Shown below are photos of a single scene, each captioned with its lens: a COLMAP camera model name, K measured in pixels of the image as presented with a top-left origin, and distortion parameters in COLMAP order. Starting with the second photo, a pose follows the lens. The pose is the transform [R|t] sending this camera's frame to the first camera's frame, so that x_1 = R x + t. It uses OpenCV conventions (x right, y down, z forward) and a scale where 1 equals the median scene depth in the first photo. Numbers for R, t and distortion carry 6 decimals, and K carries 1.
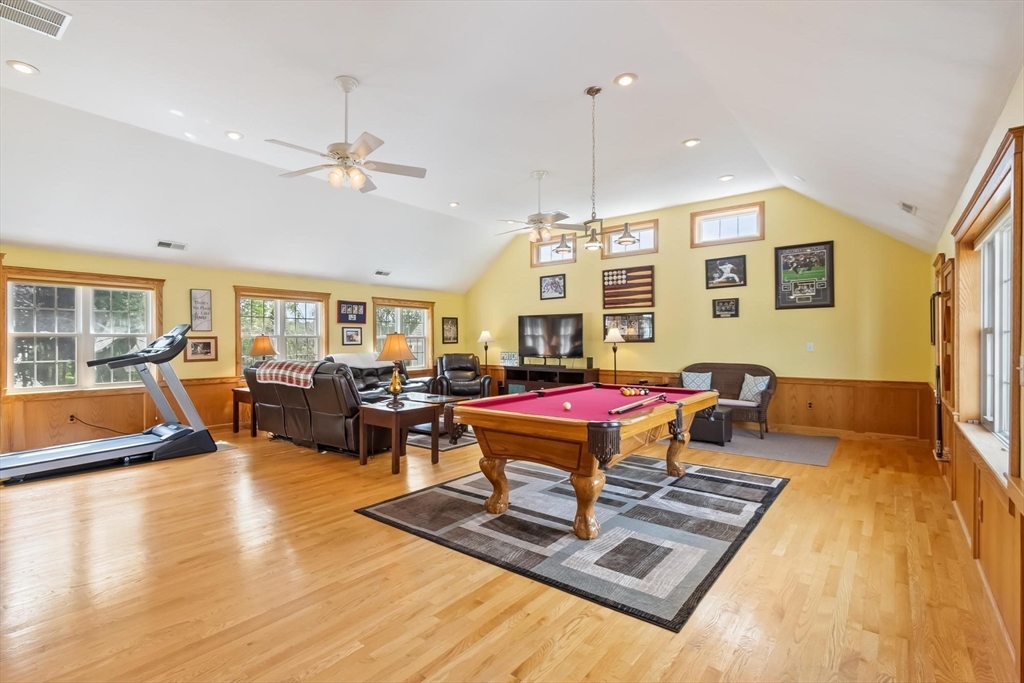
lens RADIAL K [[479.4, 0, 512.0], [0, 479.4, 341.5], [0, 0, 1]] dist [0.000856, 0.000122]
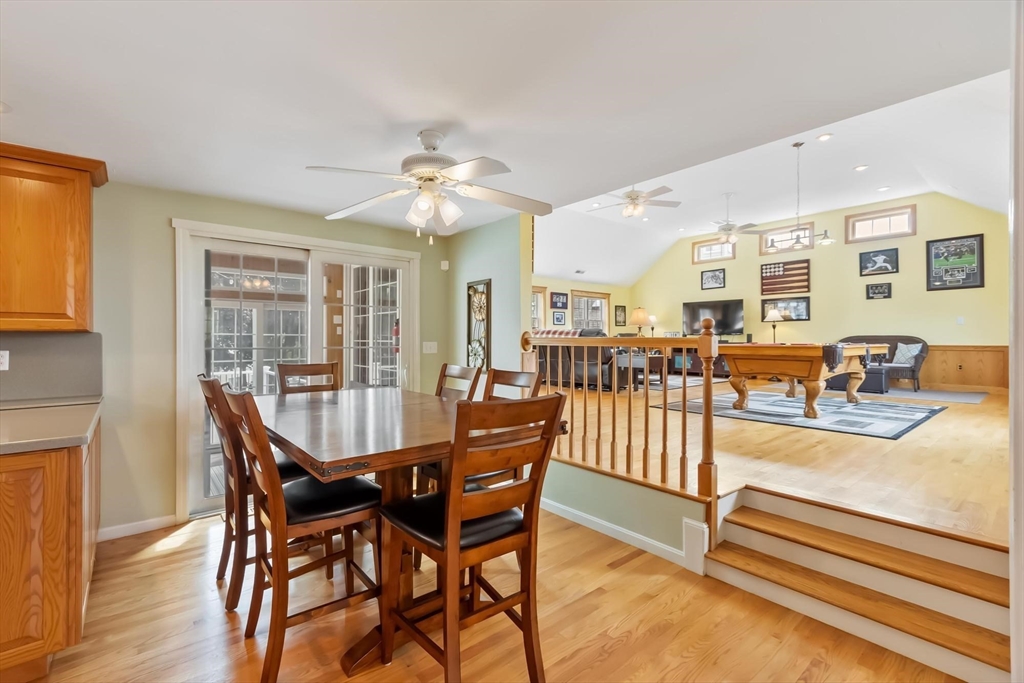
lens RADIAL K [[451.6, 0, 506.3], [0, 451.6, 338.9], [0, 0, 1]] dist [0.000420, -0.000321]
pose [[0.977458, 0.004153, -0.211090, -0.246682], [-0.004464, 0.999990, -0.000998, 0.058582], [0.211084, 0.001917, 0.977466, -0.343055]]
